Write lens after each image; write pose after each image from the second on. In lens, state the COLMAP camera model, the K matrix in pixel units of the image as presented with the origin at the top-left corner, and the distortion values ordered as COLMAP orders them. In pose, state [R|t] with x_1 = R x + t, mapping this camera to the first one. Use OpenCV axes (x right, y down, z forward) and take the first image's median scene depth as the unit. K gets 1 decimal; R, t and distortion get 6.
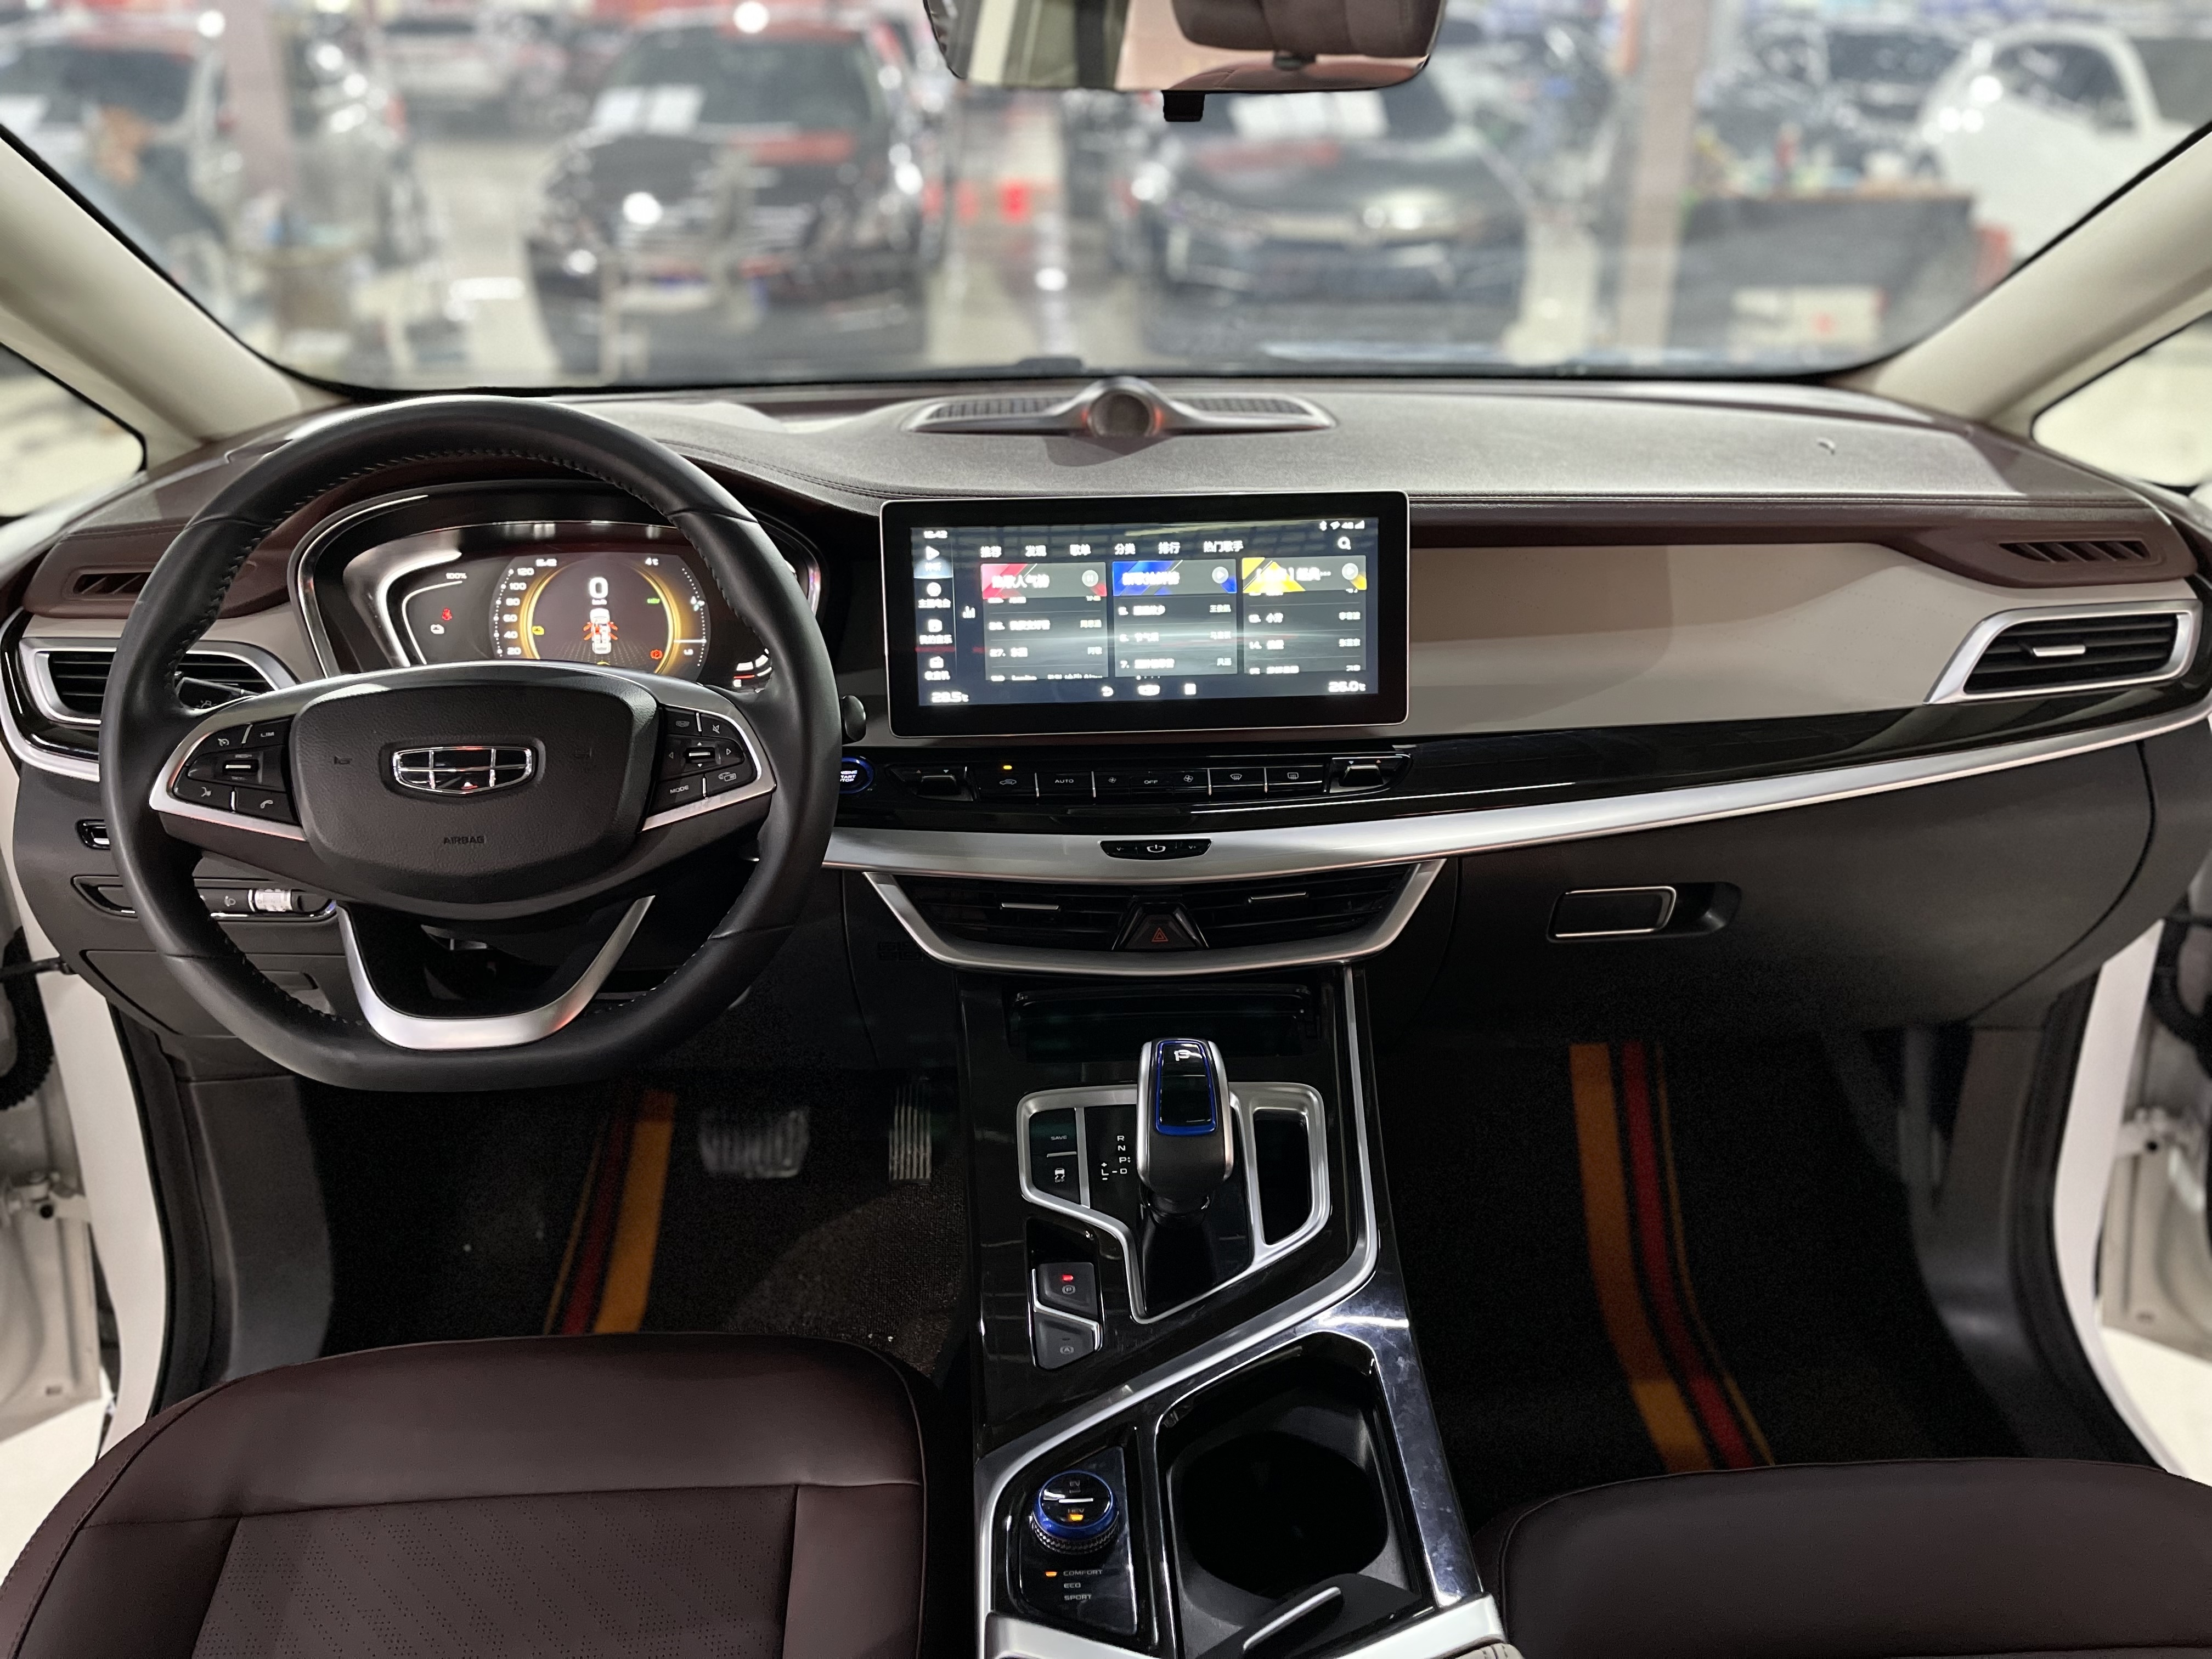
lens RADIAL K [[1649.5, 0, 1103.4], [0, 1649.5, 842.3], [0, 0, 1]] dist [0.064040, -0.082995]
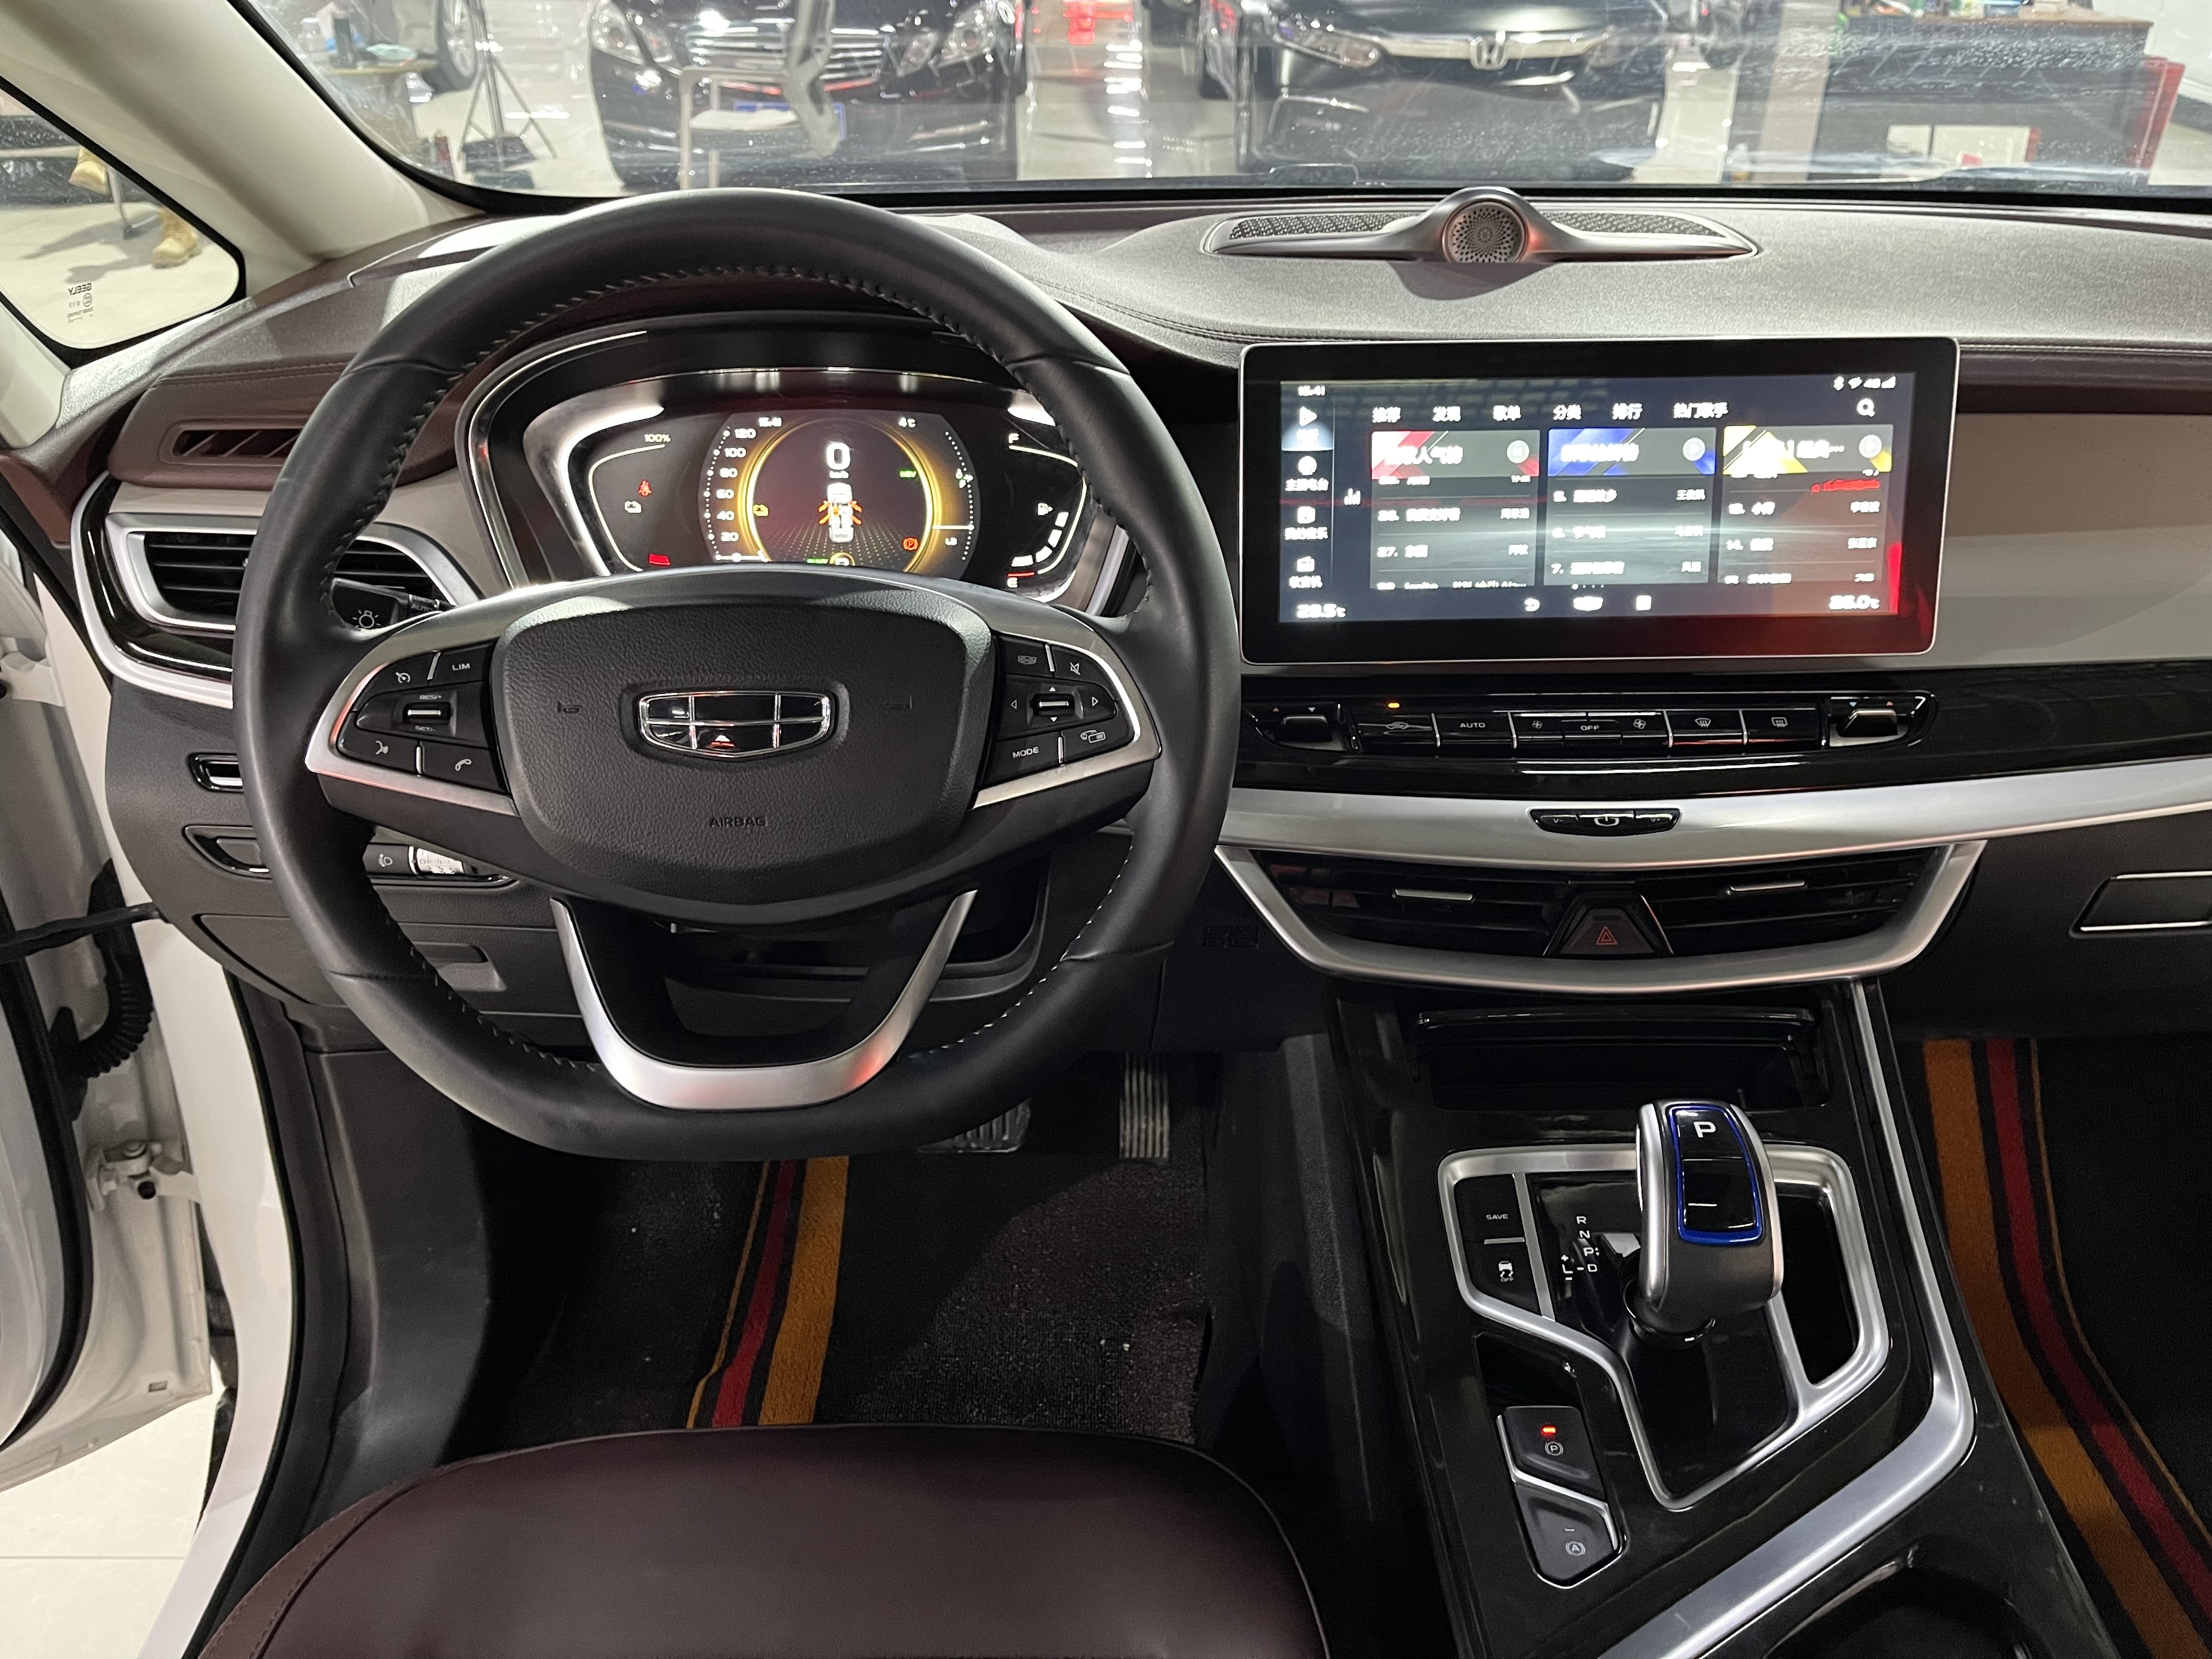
lens RADIAL K [[1670.8, 0, 1111.7], [0, 1670.8, 822.3], [0, 0, 1]] dist [0.033477, -0.014823]
pose [[0.999494, 0.018318, -0.026008, -0.166715], [-0.016330, 0.997071, 0.074713, -0.047173], [0.027300, -0.074251, 0.996866, 0.231398]]
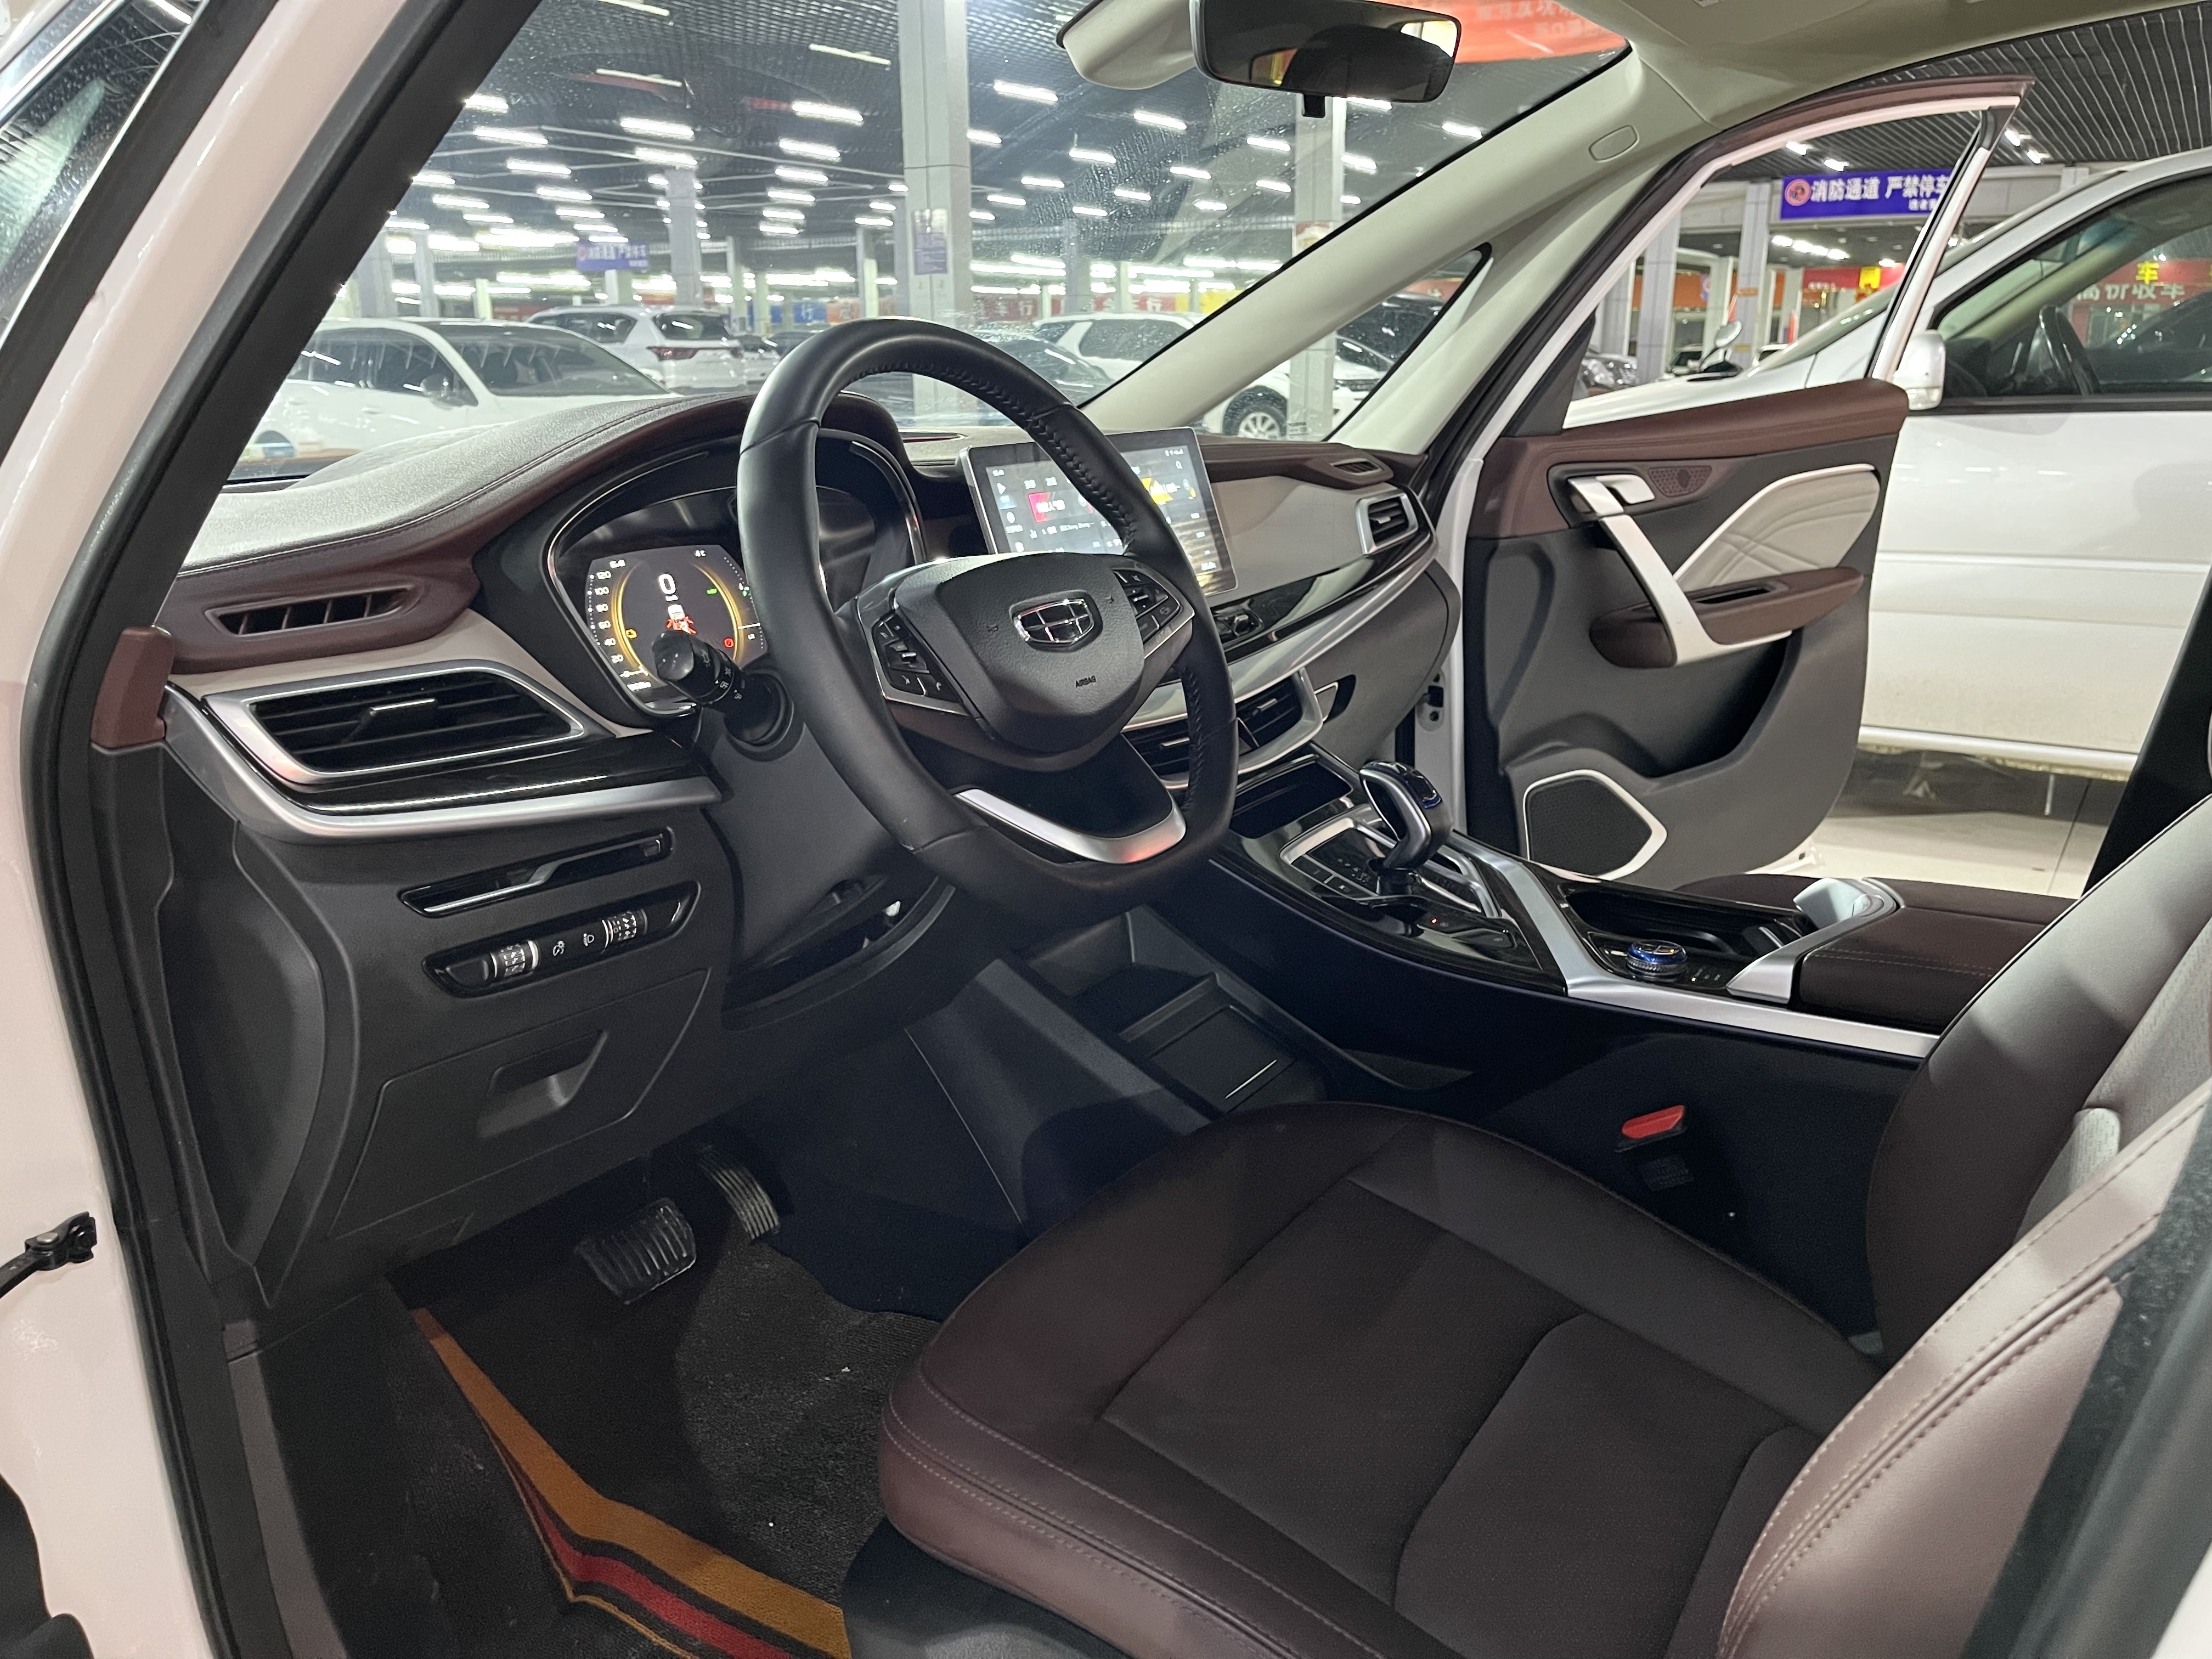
lens RADIAL K [[1670.8, 0, 1112.5], [0, 1670.8, 824.9], [0, 0, 1]] dist [0.033477, -0.014823]
pose [[0.582646, -0.223568, 0.781371, -1.032781], [0.355997, 0.934485, 0.001921, 0.074904], [-0.730609, 0.277046, 0.624064, 0.259875]]
